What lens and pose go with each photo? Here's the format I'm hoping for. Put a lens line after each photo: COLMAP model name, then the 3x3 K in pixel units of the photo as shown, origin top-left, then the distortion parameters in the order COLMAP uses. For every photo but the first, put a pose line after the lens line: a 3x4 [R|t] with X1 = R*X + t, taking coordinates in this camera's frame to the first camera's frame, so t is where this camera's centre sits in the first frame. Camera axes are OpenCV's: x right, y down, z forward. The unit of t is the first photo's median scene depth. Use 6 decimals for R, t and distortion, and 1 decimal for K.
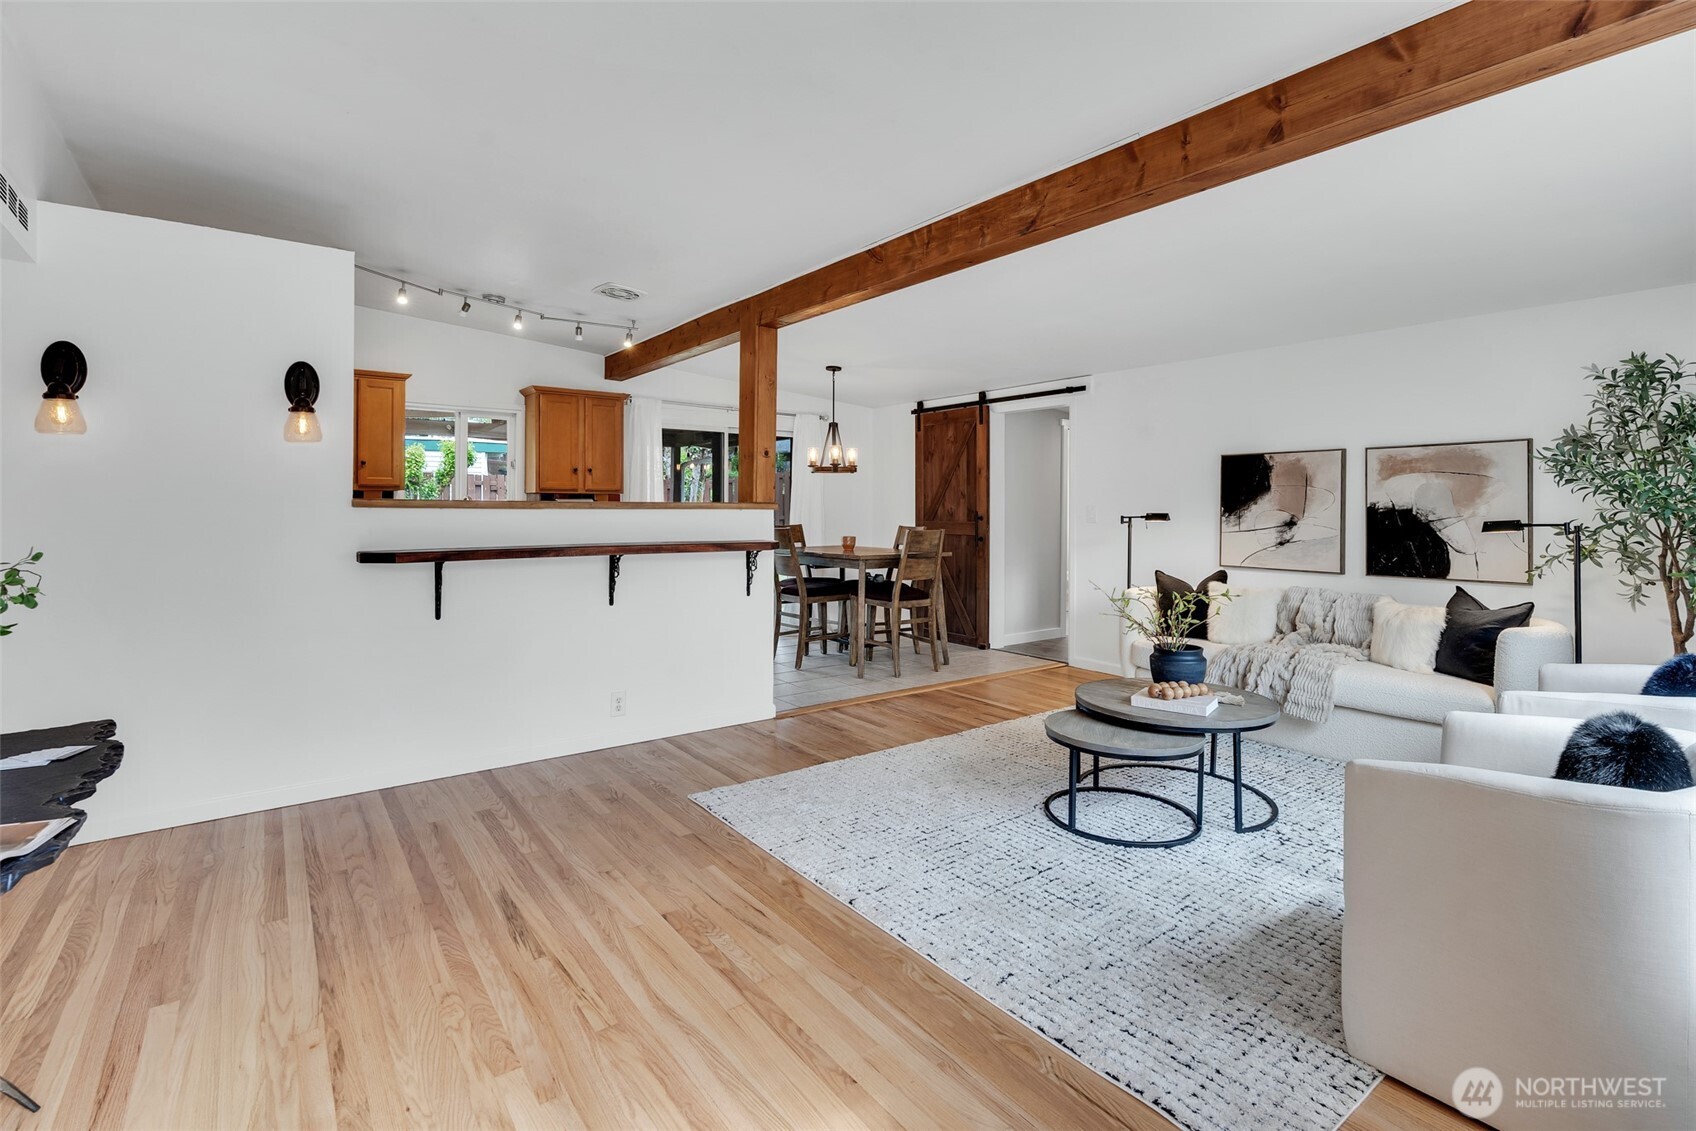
lens RADIAL K [[788.1, 0, 849.2], [0, 788.1, 503.2], [0, 0, 1]] dist [-0.012440, 0.000339]
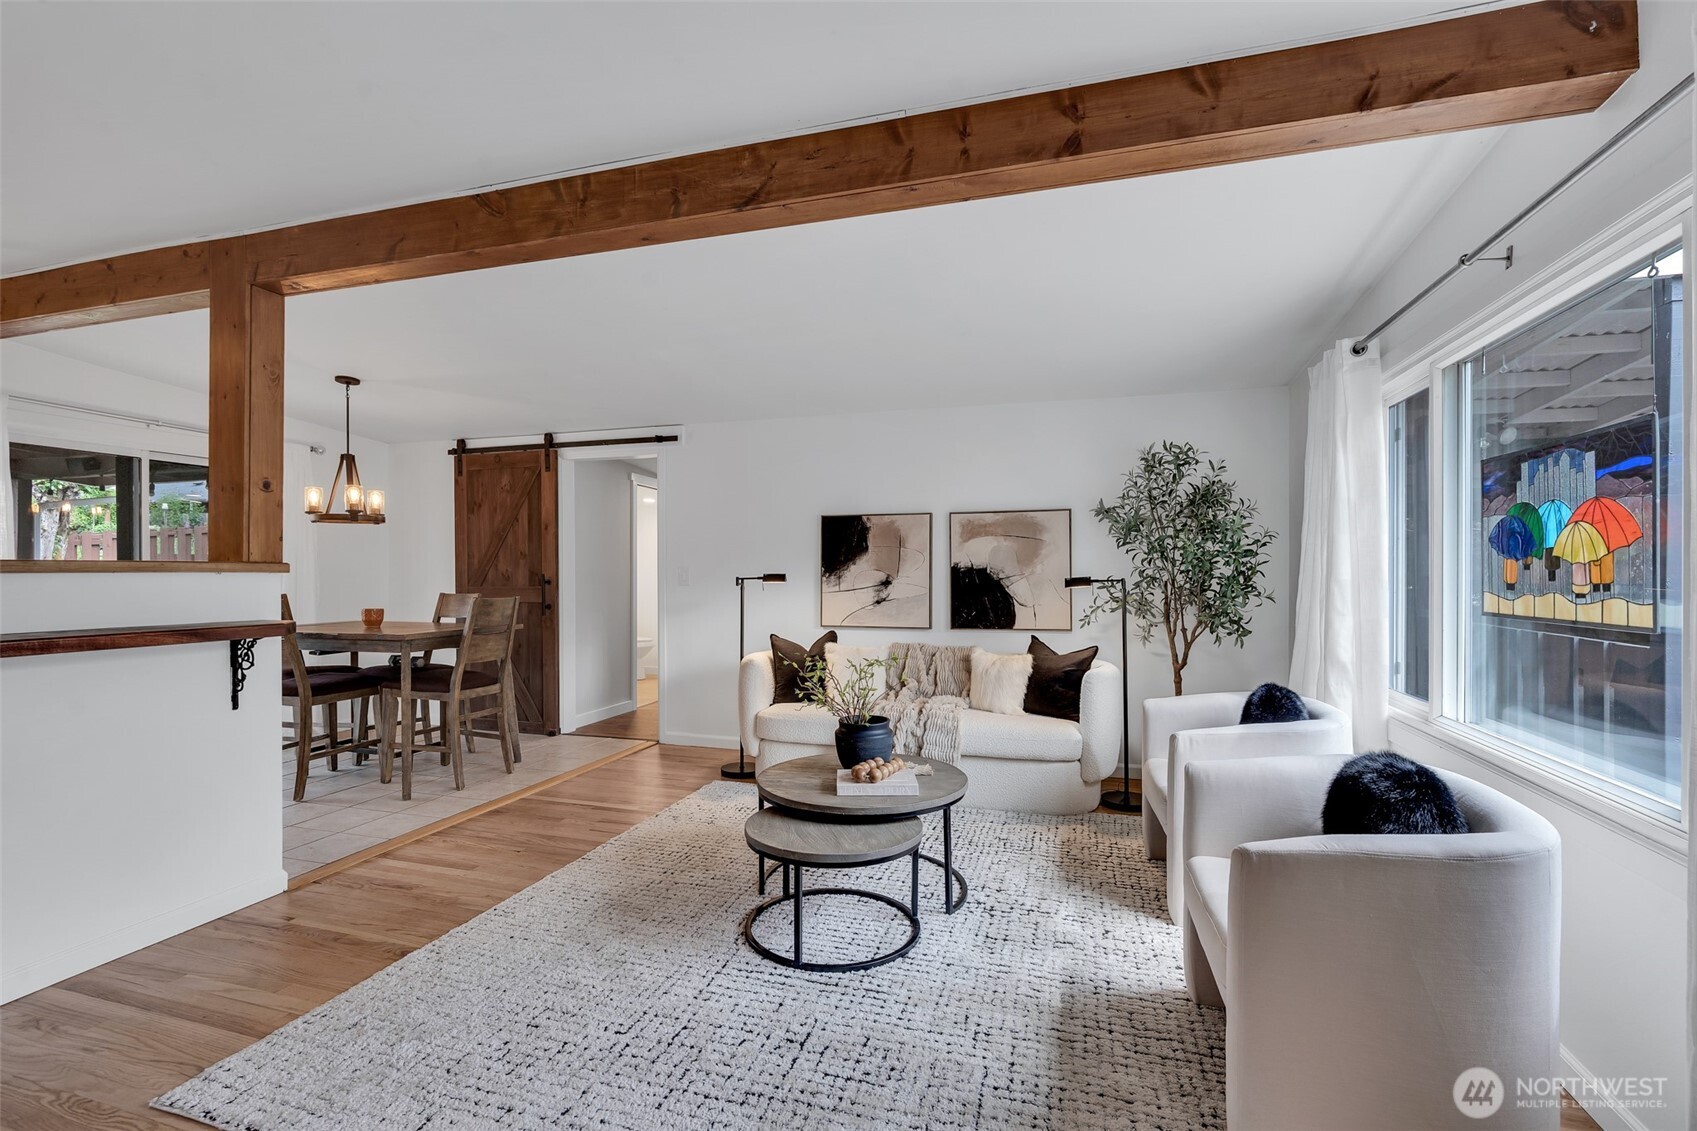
lens RADIAL K [[765.5, 0, 841.1], [0, 765.5, 572.2], [0, 0, 1]] dist [-0.014574, 0.004670]
pose [[0.810507, -0.006634, 0.585691, -0.089516], [0.002291, 0.999964, 0.008157, 0.003642], [-0.585724, -0.005269, 0.810493, 0.221476]]
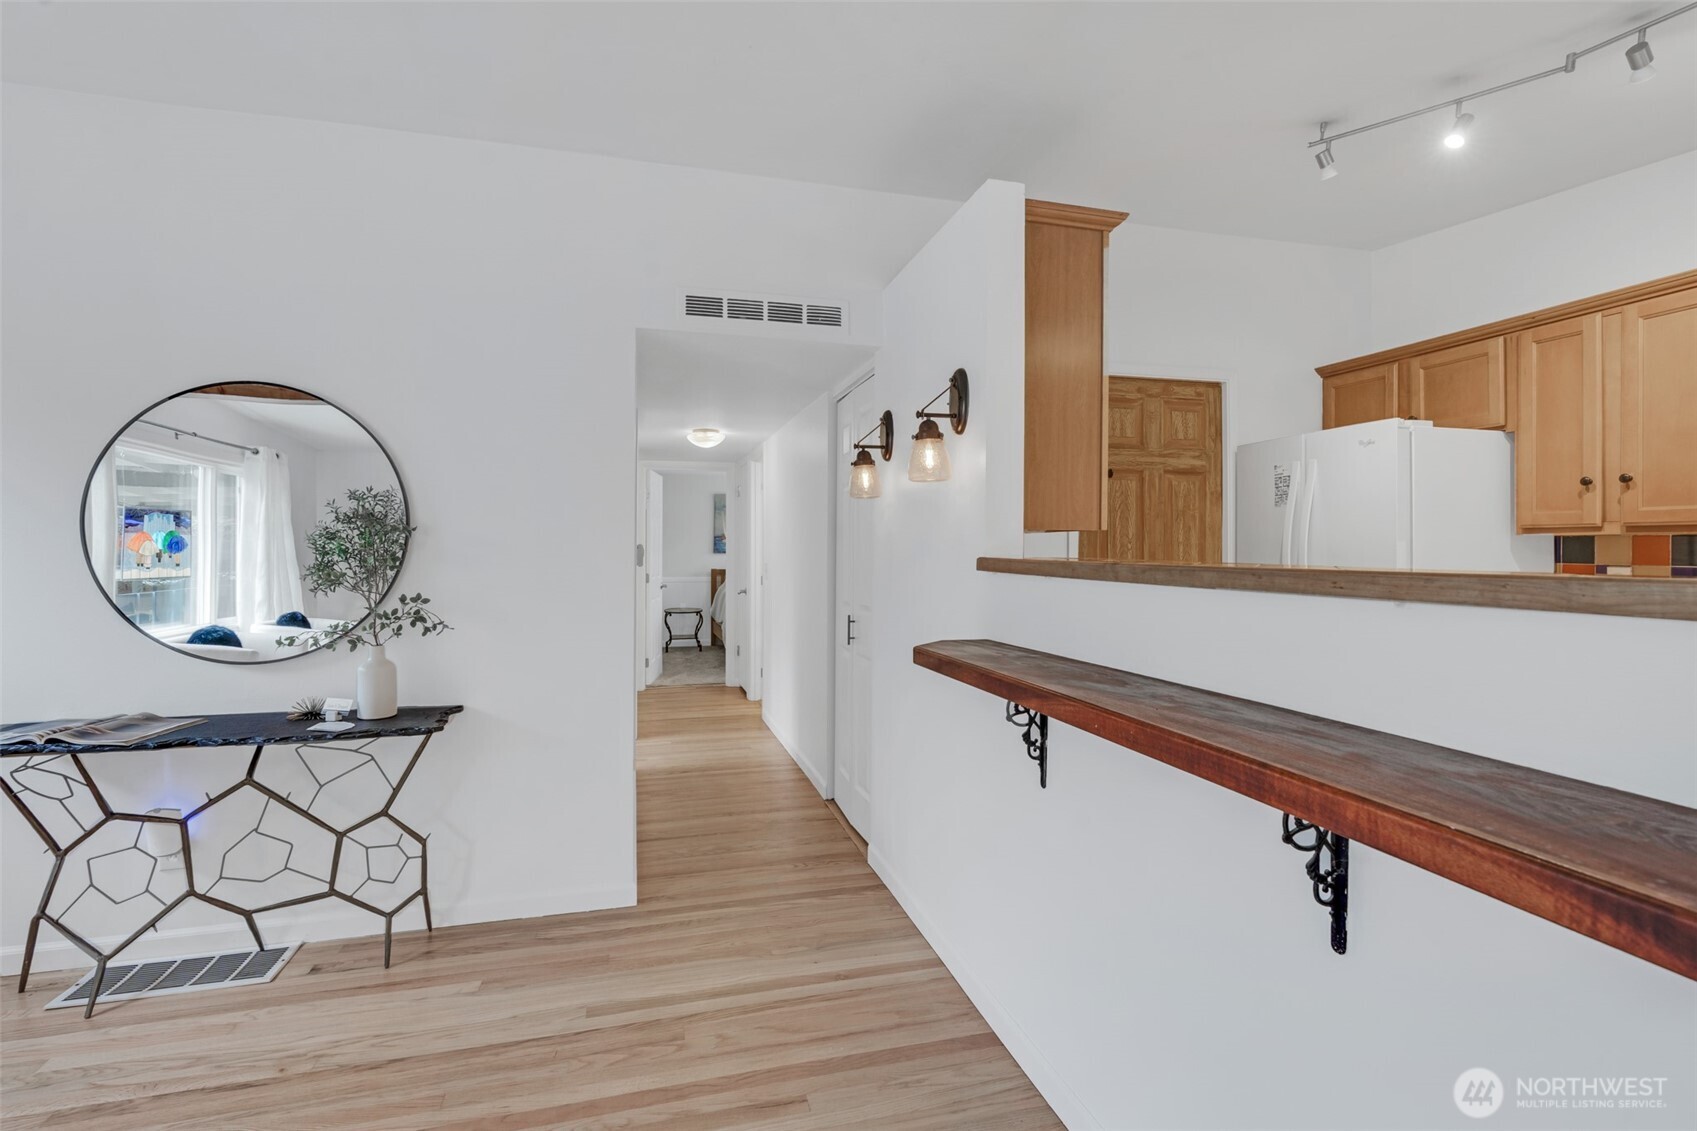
lens RADIAL K [[782.4, 0, 846.9], [0, 782.4, 549.7], [0, 0, 1]] dist [-0.005552, 0.000735]
pose [[-0.372222, -0.004606, -0.928132, 0.009725], [0.000927, 0.999985, -0.005334, -0.006685], [0.928143, -0.002846, -0.372213, 0.834360]]
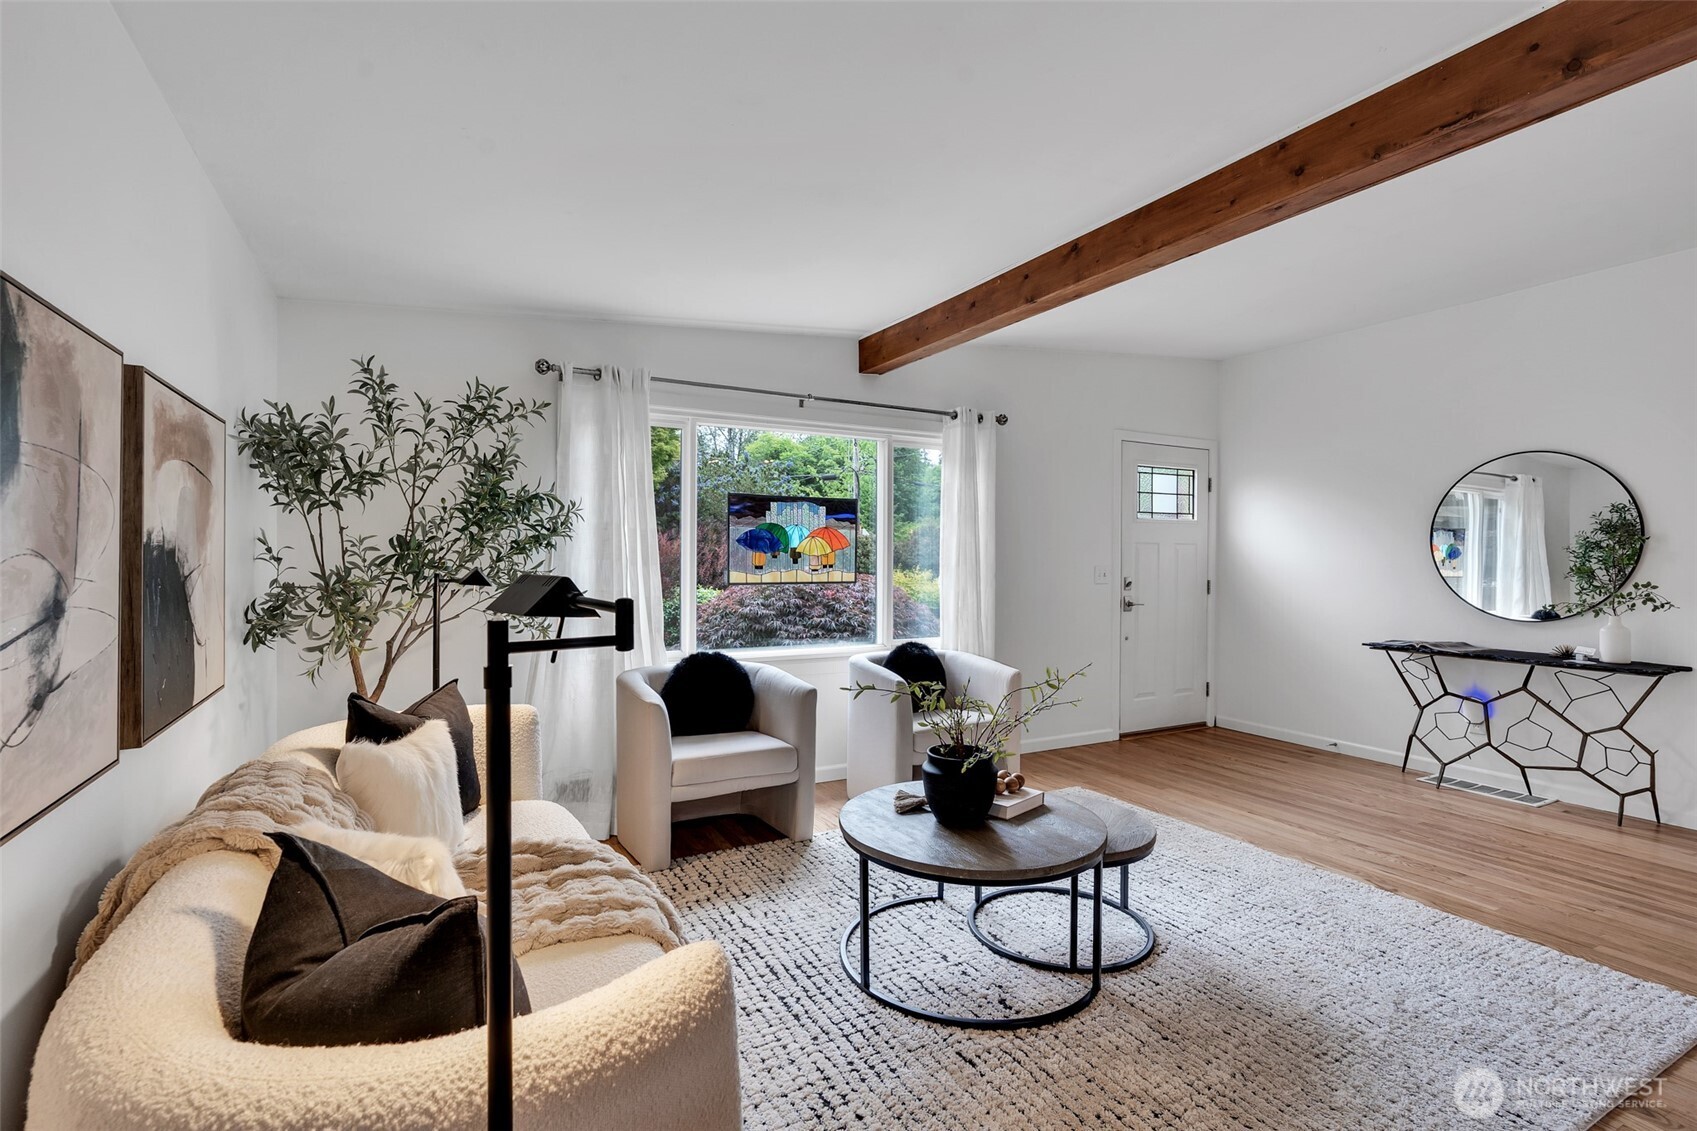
lens RADIAL K [[787.7, 0, 844.8], [0, 787.7, 561.7], [0, 0, 1]] dist [-0.001011, 0.000509]
pose [[-0.988738, -0.012707, 0.149114, 0.308603], [-0.012545, 0.999919, 0.002027, 0.008261], [-0.149127, 0.000134, -0.988818, 1.272846]]
